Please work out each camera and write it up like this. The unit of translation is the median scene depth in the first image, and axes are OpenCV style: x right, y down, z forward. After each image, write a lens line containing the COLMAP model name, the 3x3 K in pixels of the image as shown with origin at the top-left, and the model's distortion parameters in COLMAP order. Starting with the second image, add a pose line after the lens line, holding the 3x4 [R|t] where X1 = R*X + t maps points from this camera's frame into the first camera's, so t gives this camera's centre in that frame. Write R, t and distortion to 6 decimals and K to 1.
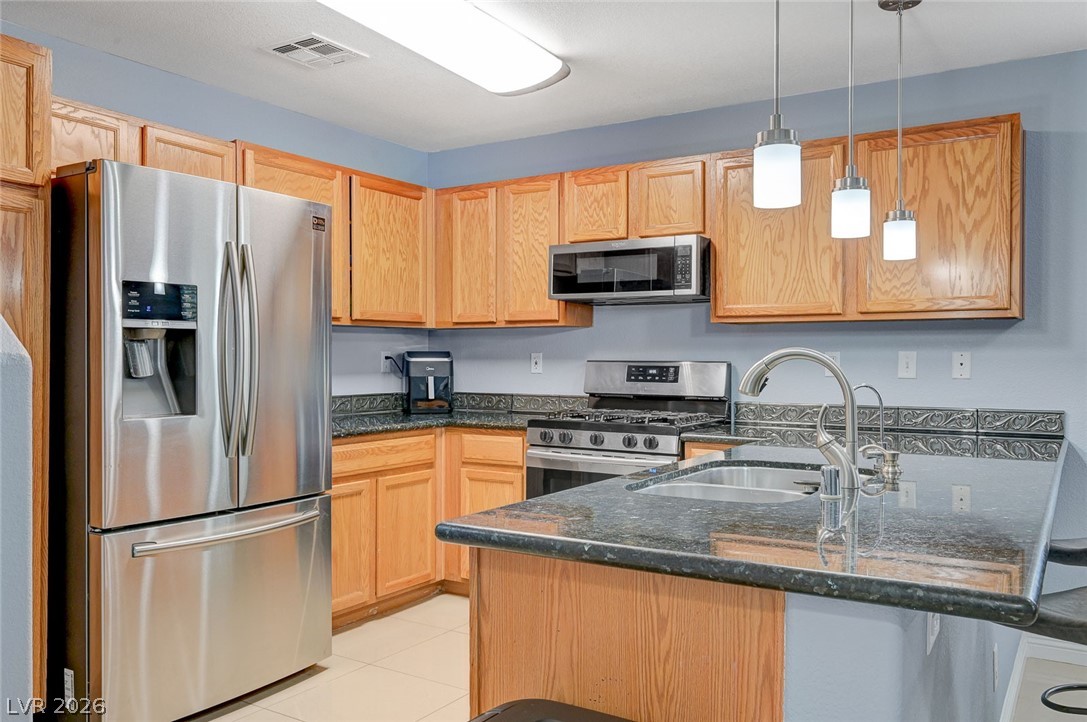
lens RADIAL K [[865.3, 0, 550.0], [0, 865.3, 361.7], [0, 0, 1]] dist [-0.006440, 0.008241]
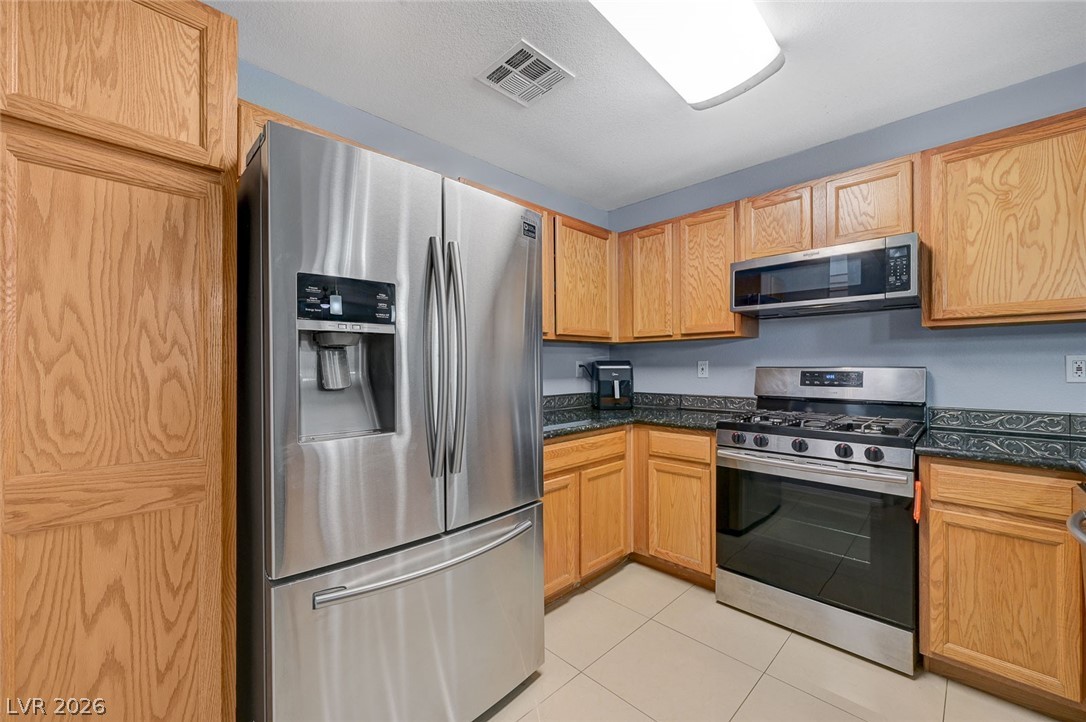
lens RADIAL K [[431.6, 0, 544.5], [0, 431.6, 366.8], [0, 0, 1]] dist [-0.000949, 0.000044]
pose [[0.974396, -0.007290, -0.224721, -0.122504], [0.006448, 0.999969, -0.004481, -0.000950], [0.224747, 0.002917, 0.974413, 0.455393]]
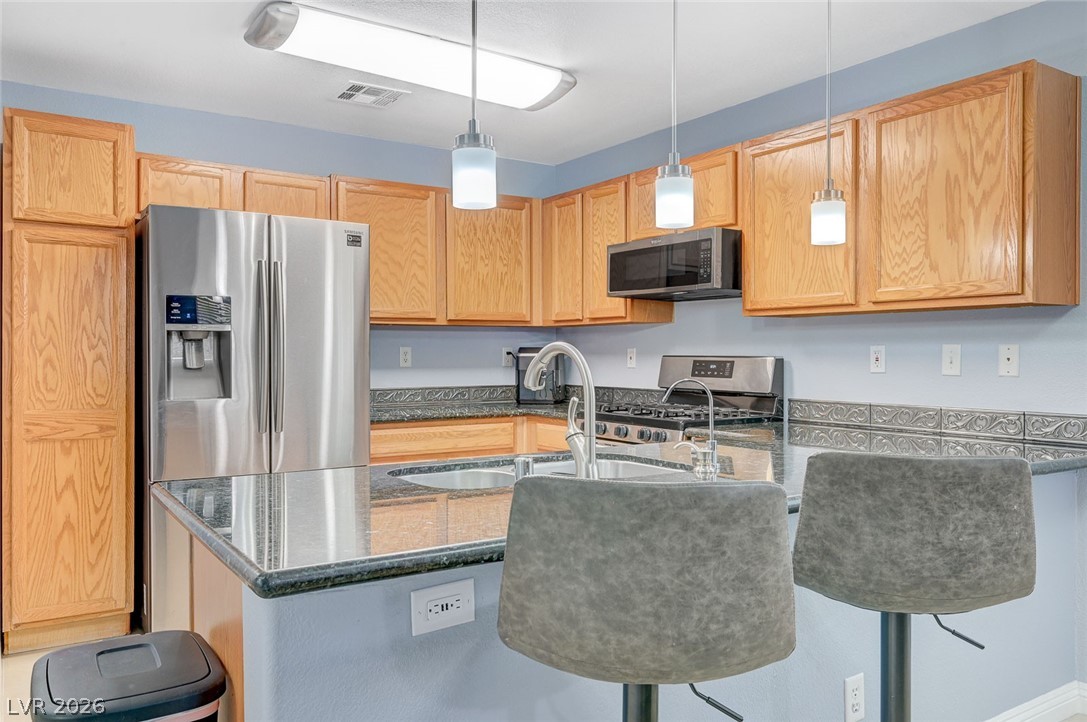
lens RADIAL K [[822.9, 0, 545.8], [0, 822.9, 360.9], [0, 0, 1]] dist [-0.012535, 0.008135]
pose [[0.909515, 0.002142, -0.415666, 0.385890], [-0.000420, 0.999991, 0.004235, 0.001115], [0.415671, -0.003677, 0.909508, 0.069410]]
